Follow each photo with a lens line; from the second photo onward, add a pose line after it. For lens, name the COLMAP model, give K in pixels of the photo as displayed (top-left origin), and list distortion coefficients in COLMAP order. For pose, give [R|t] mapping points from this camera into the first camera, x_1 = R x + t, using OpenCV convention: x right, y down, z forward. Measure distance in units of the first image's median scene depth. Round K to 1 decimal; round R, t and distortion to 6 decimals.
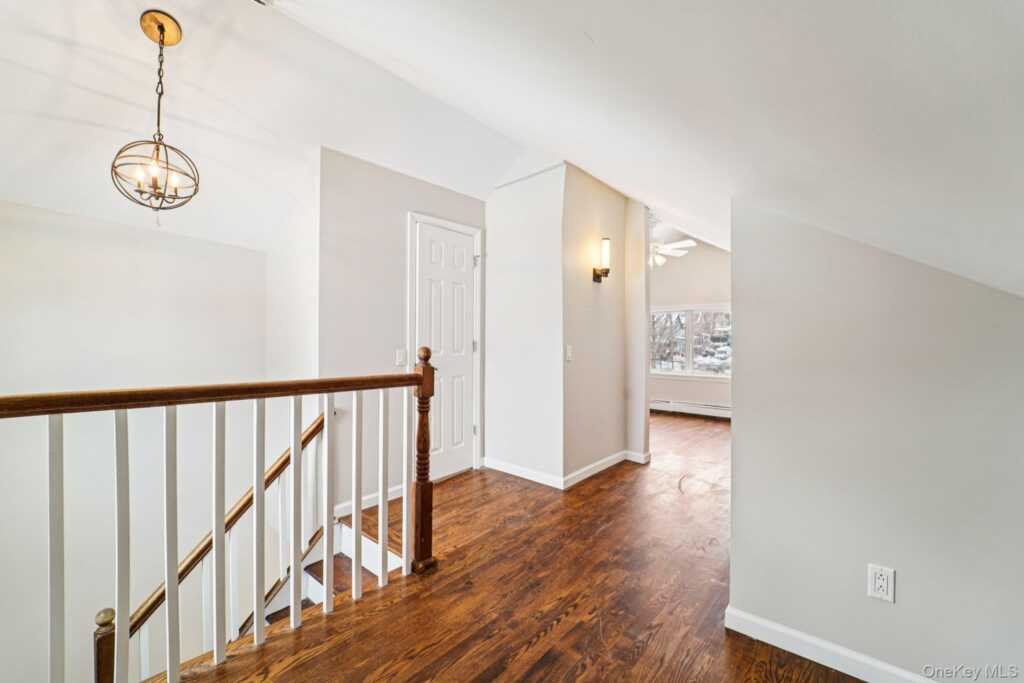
lens RADIAL K [[413.7, 0, 512.0], [0, 413.7, 341.5], [0, 0, 1]] dist [-0.031019, 0.000039]
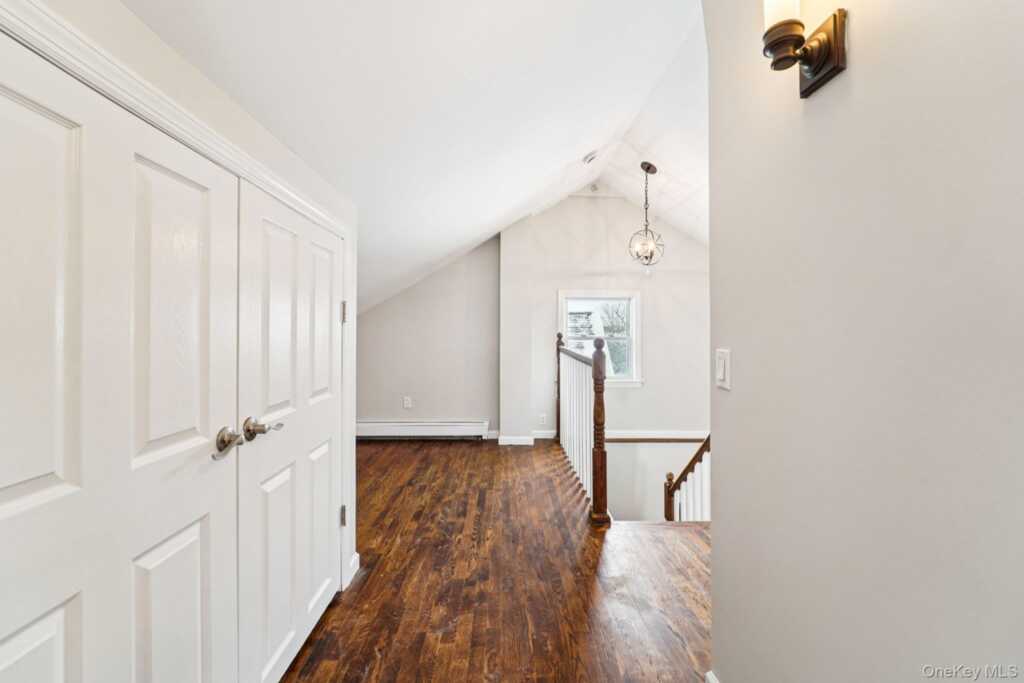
lens RADIAL K [[422.5, 0, 511.5], [0, 422.5, 343.6], [0, 0, 1]] dist [-0.022848, -0.000039]
pose [[-0.737493, 0.007620, -0.675311, 0.949253], [-0.011309, 0.999657, 0.023629, 0.007398], [0.675260, 0.025063, -0.737154, 2.036488]]
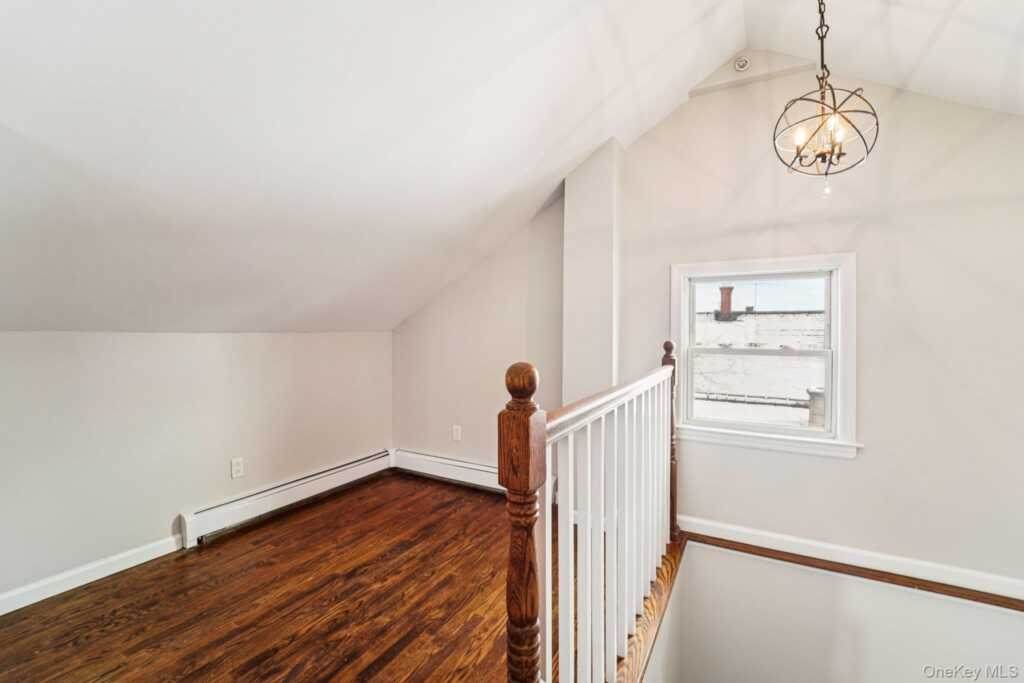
lens RADIAL K [[422.5, 0, 511.5], [0, 422.5, 343.6], [0, 0, 1]] dist [-0.022848, -0.000039]
pose [[-0.979367, -0.006663, -0.201982, -0.136806], [-0.011074, 0.999724, 0.020715, -0.015549], [0.201788, 0.022524, -0.979170, 1.647365]]
